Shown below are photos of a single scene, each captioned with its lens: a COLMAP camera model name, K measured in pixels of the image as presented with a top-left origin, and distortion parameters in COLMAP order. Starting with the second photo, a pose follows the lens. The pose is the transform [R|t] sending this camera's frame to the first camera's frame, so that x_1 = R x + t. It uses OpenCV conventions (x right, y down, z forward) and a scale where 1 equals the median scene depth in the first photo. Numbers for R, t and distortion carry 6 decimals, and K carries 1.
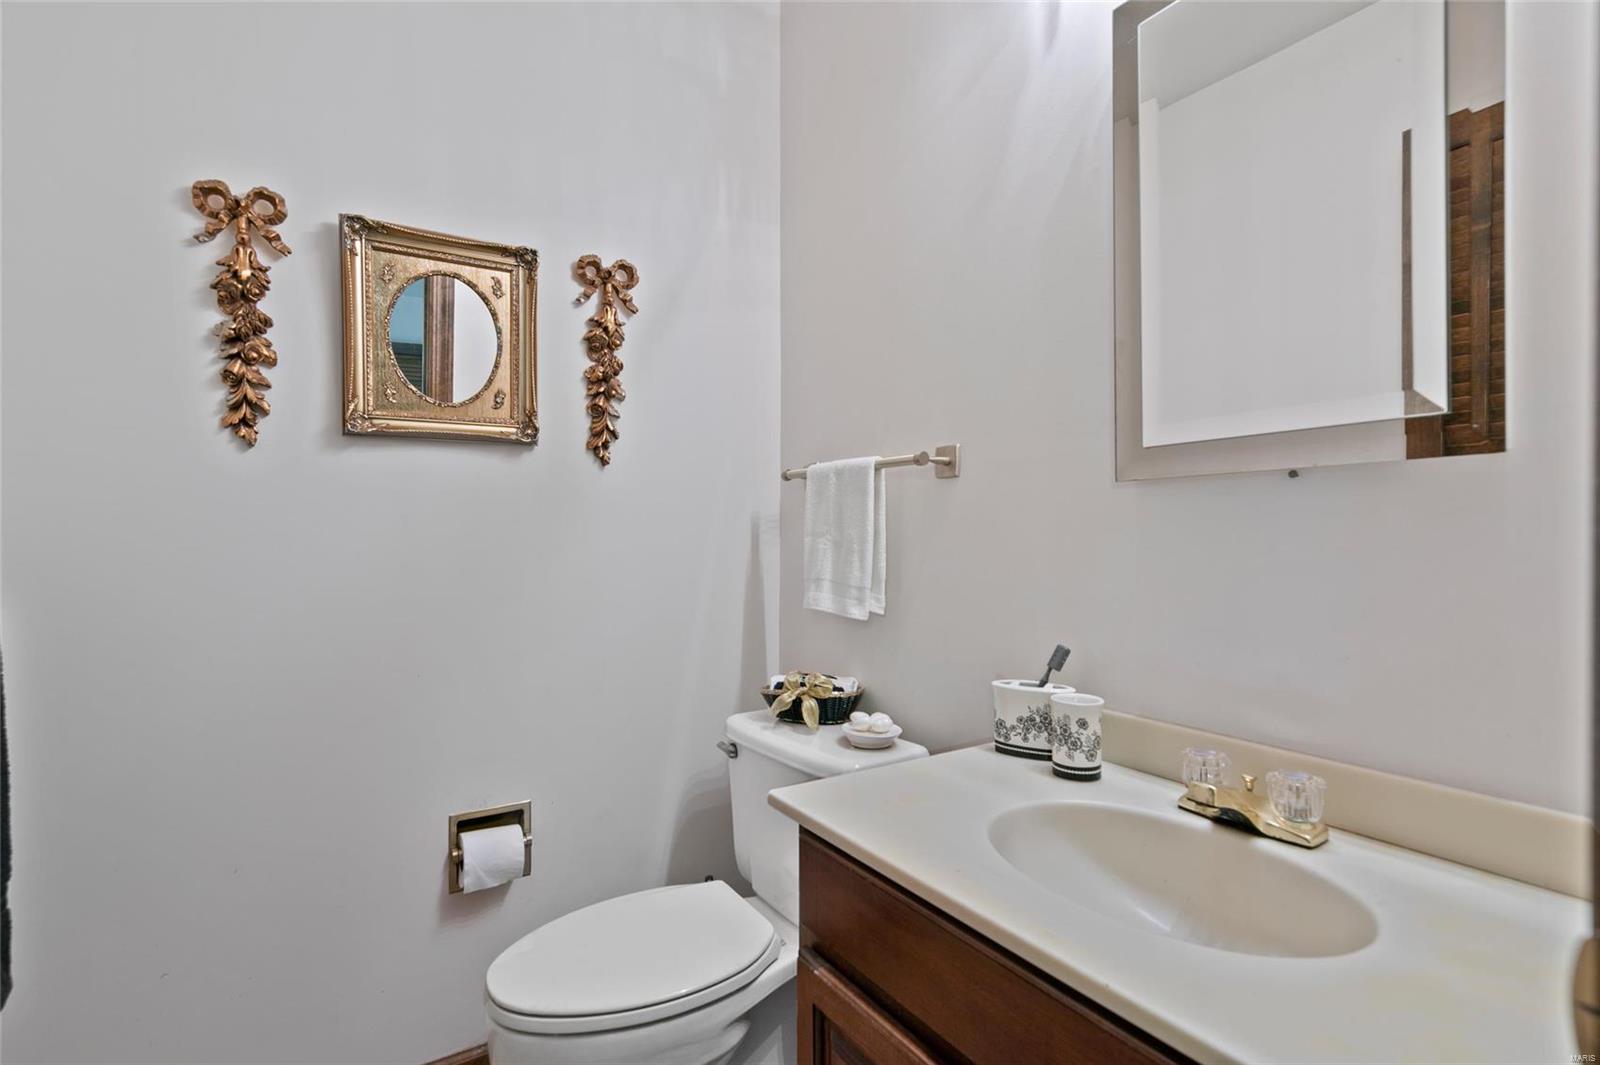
lens RADIAL K [[763.2, 0, 796.6], [0, 763.2, 532.3], [0, 0, 1]] dist [0.000536, -0.000041]
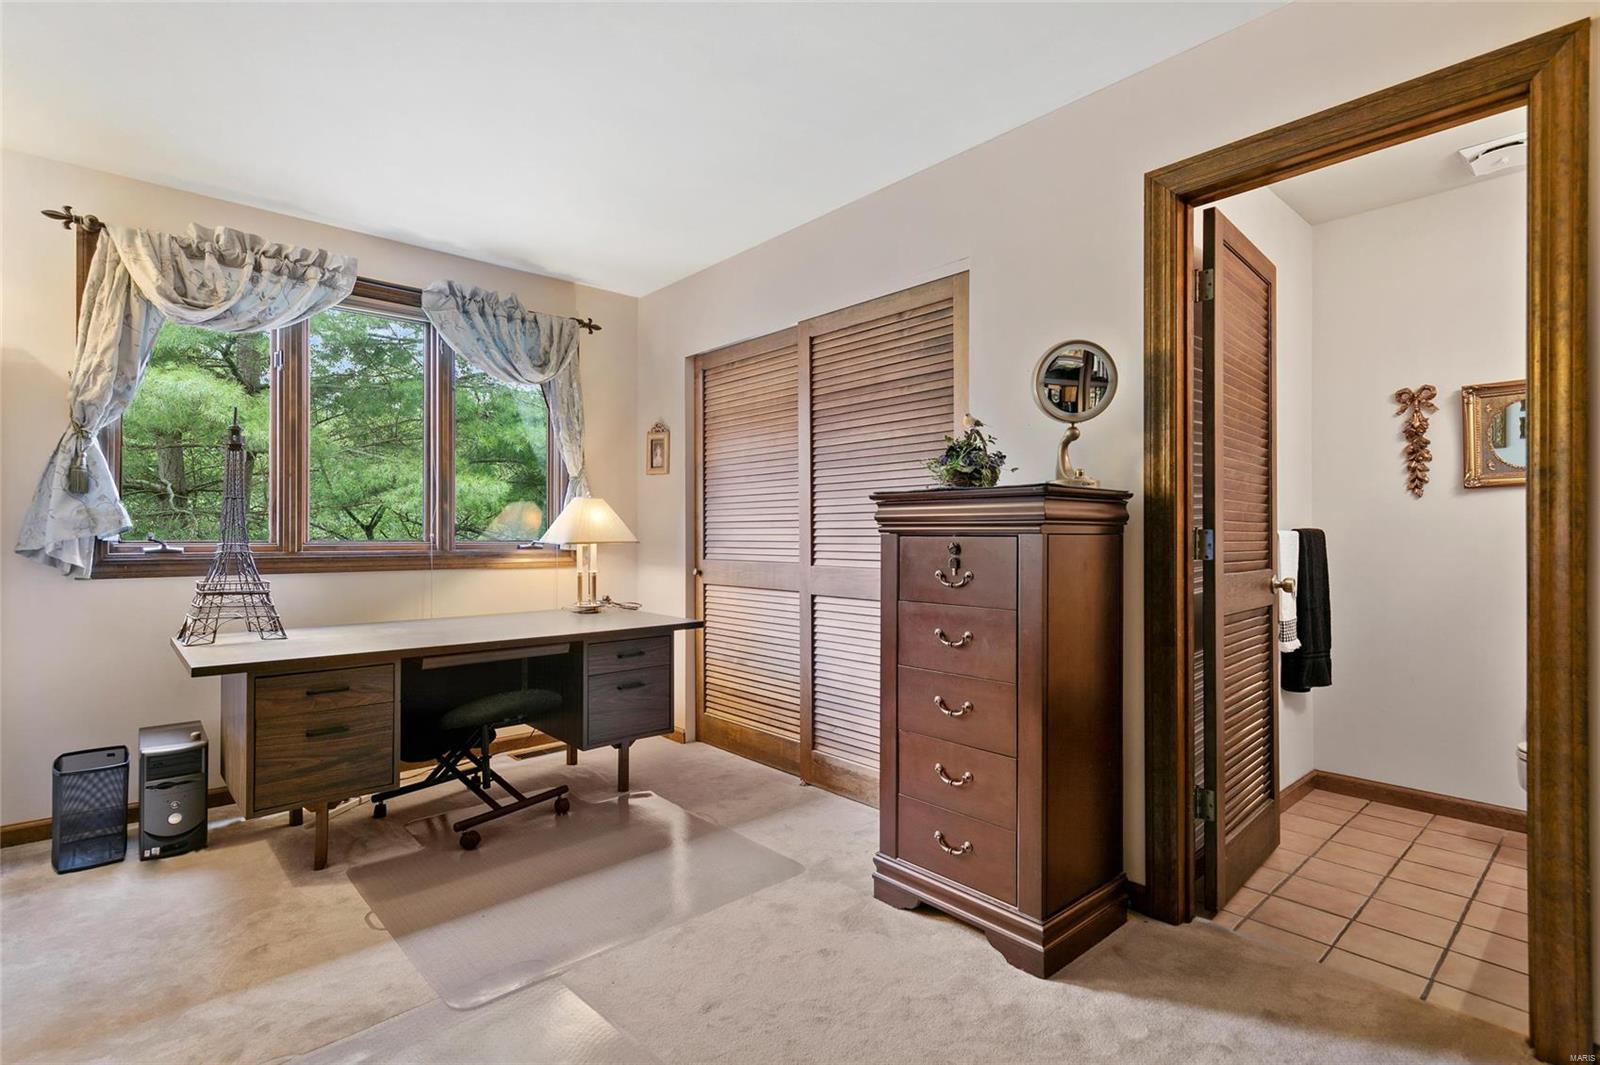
lens RADIAL K [[763.2, 0, 796.4], [0, 763.2, 533.8], [0, 0, 1]] dist [0.000536, -0.000041]
pose [[0.158144, 0.001154, -0.987415, 1.283797], [-0.005959, 0.999982, 0.000214, 0.009669], [0.987398, 0.005850, 0.158149, -1.243507]]
